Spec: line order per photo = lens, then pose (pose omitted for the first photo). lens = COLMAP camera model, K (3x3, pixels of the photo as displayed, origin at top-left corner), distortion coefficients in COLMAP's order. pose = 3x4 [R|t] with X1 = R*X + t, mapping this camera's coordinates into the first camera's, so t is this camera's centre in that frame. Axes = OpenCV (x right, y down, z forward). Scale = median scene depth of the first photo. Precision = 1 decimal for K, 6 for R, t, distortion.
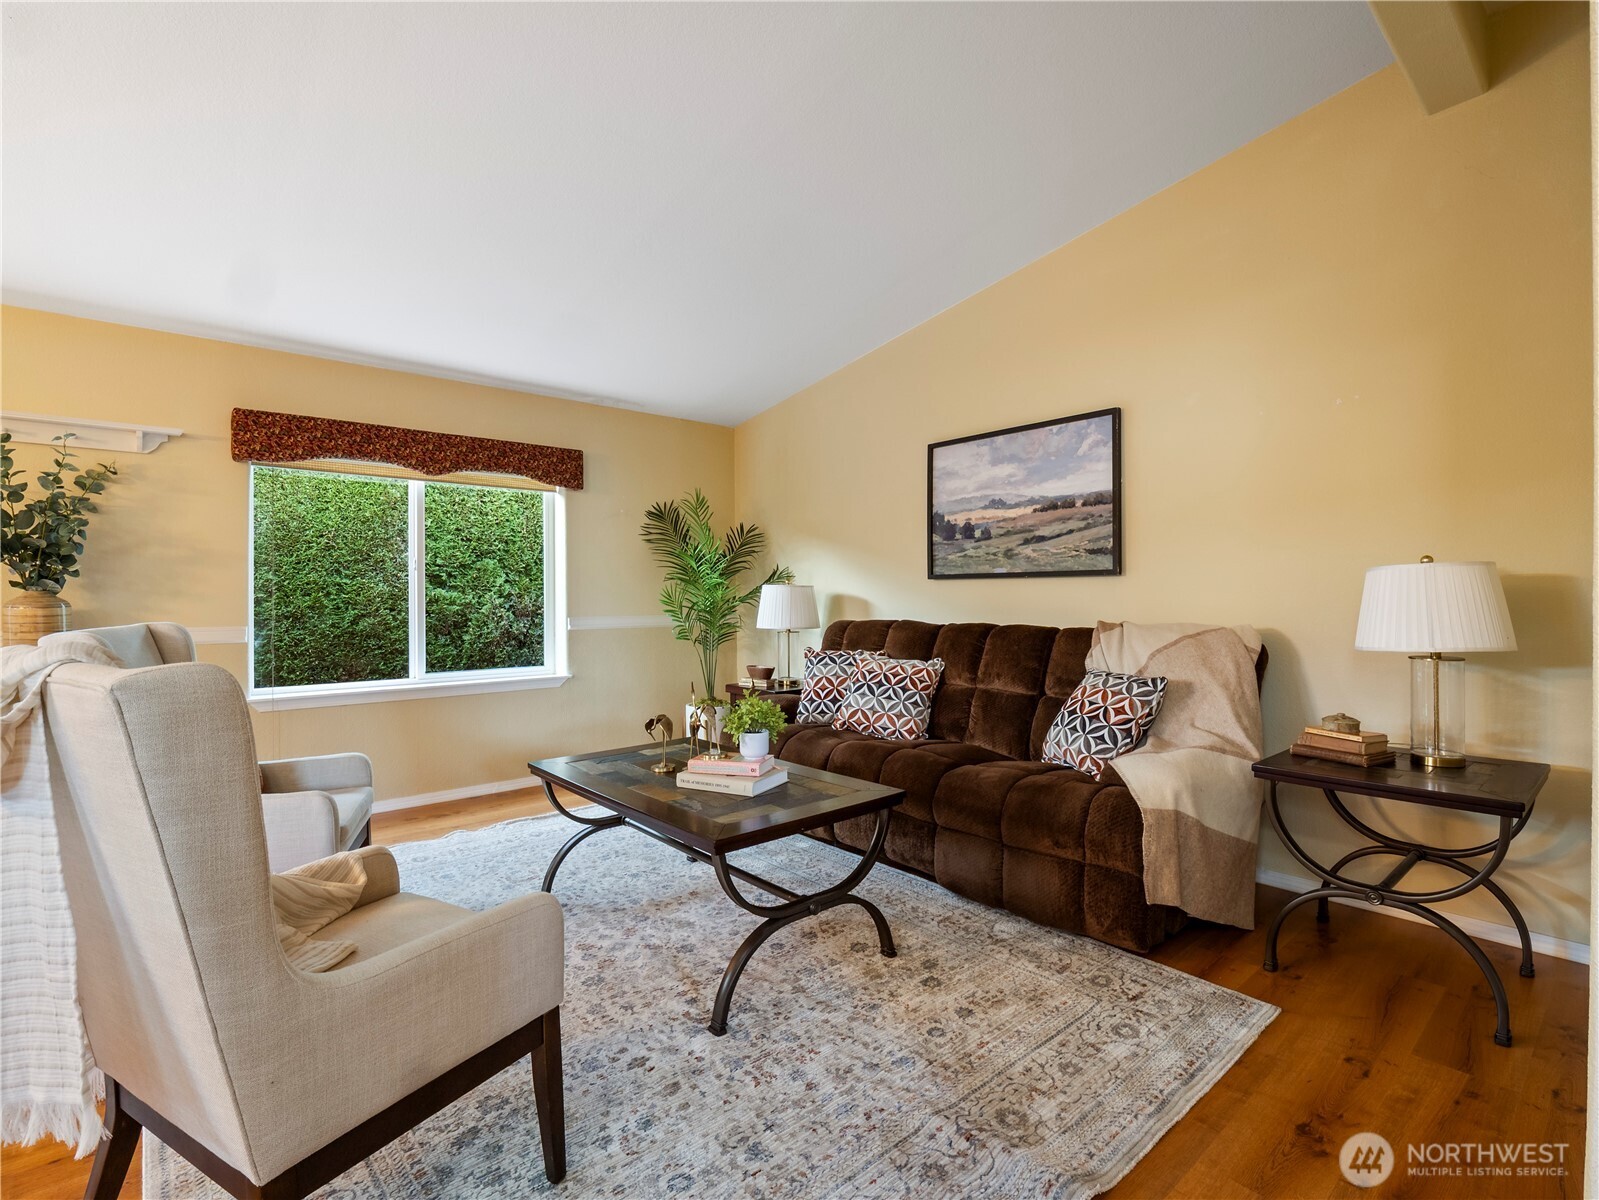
lens RADIAL K [[772.9, 0, 802.6], [0, 772.9, 592.7], [0, 0, 1]] dist [0.001759, 0.000254]
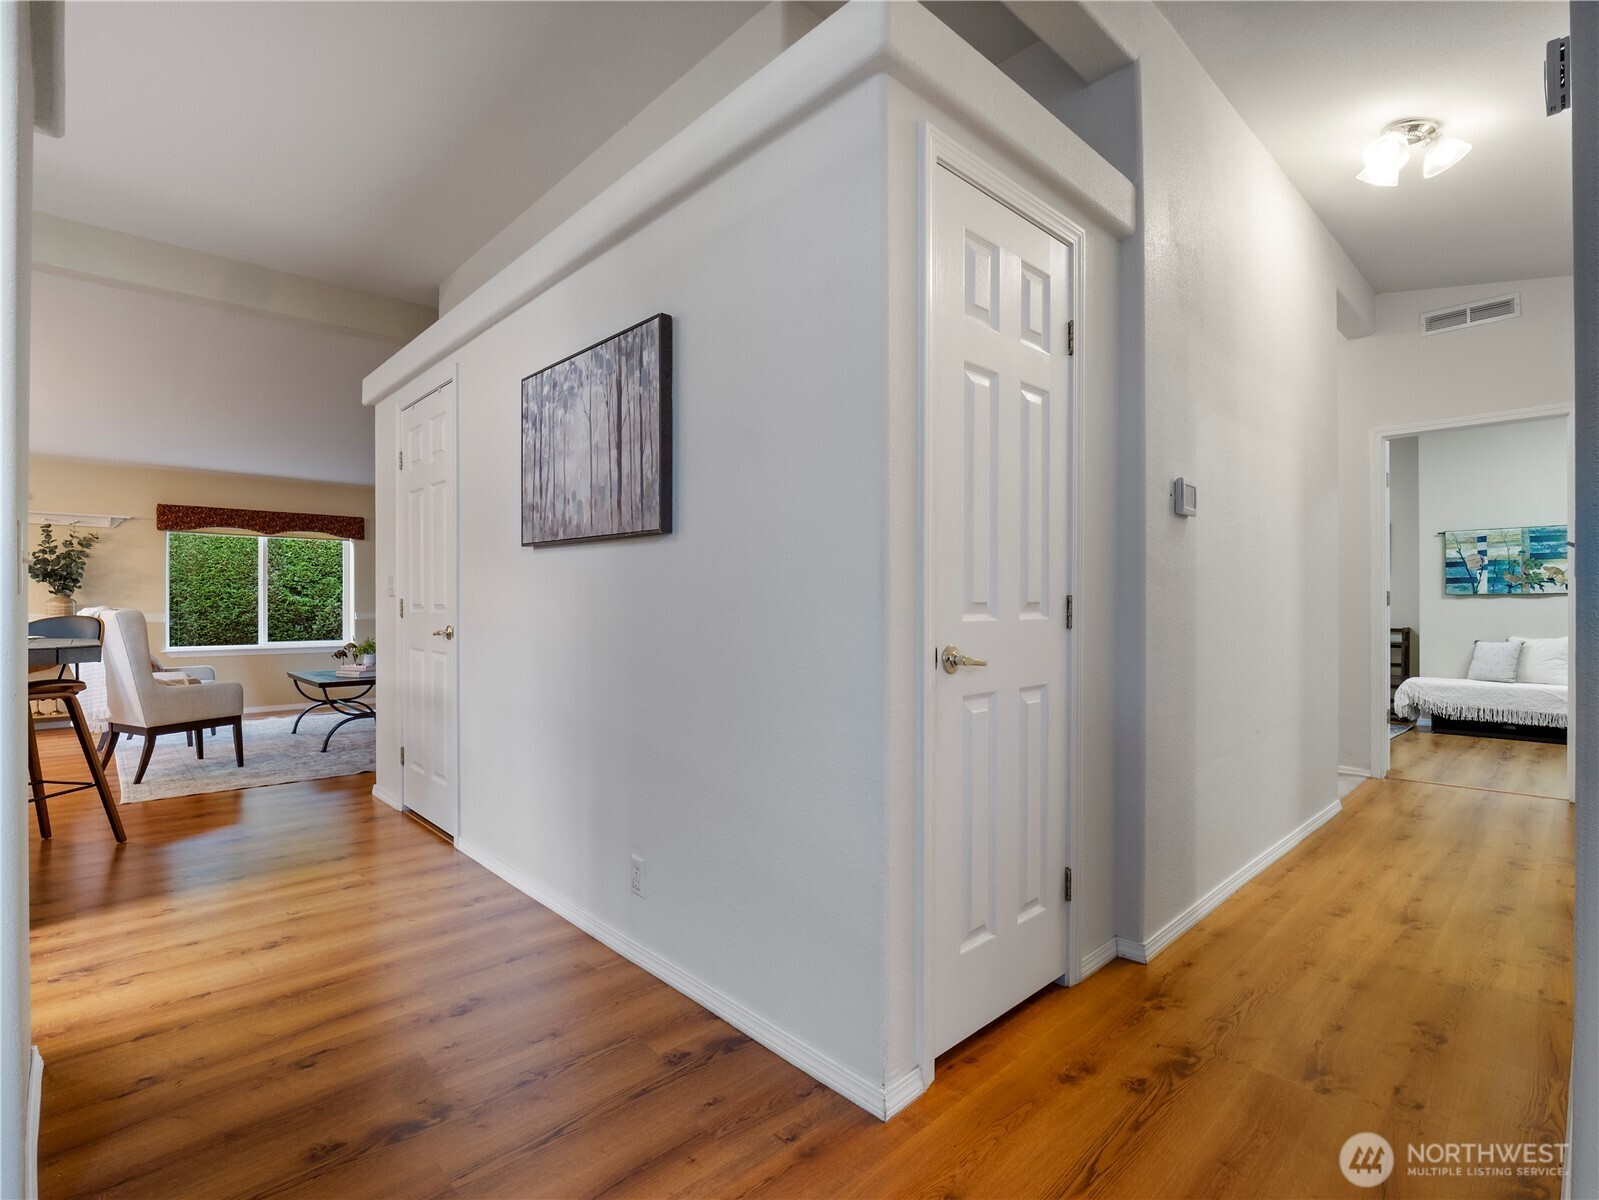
lens RADIAL K [[772.9, 0, 796.5], [0, 772.9, 605.7], [0, 0, 1]] dist [0.001759, 0.000254]
pose [[0.999363, 0.003769, 0.035502, 0.810489], [-0.003860, 0.999989, 0.002472, 0.011243], [-0.035492, -0.002607, 0.999367, -1.014714]]
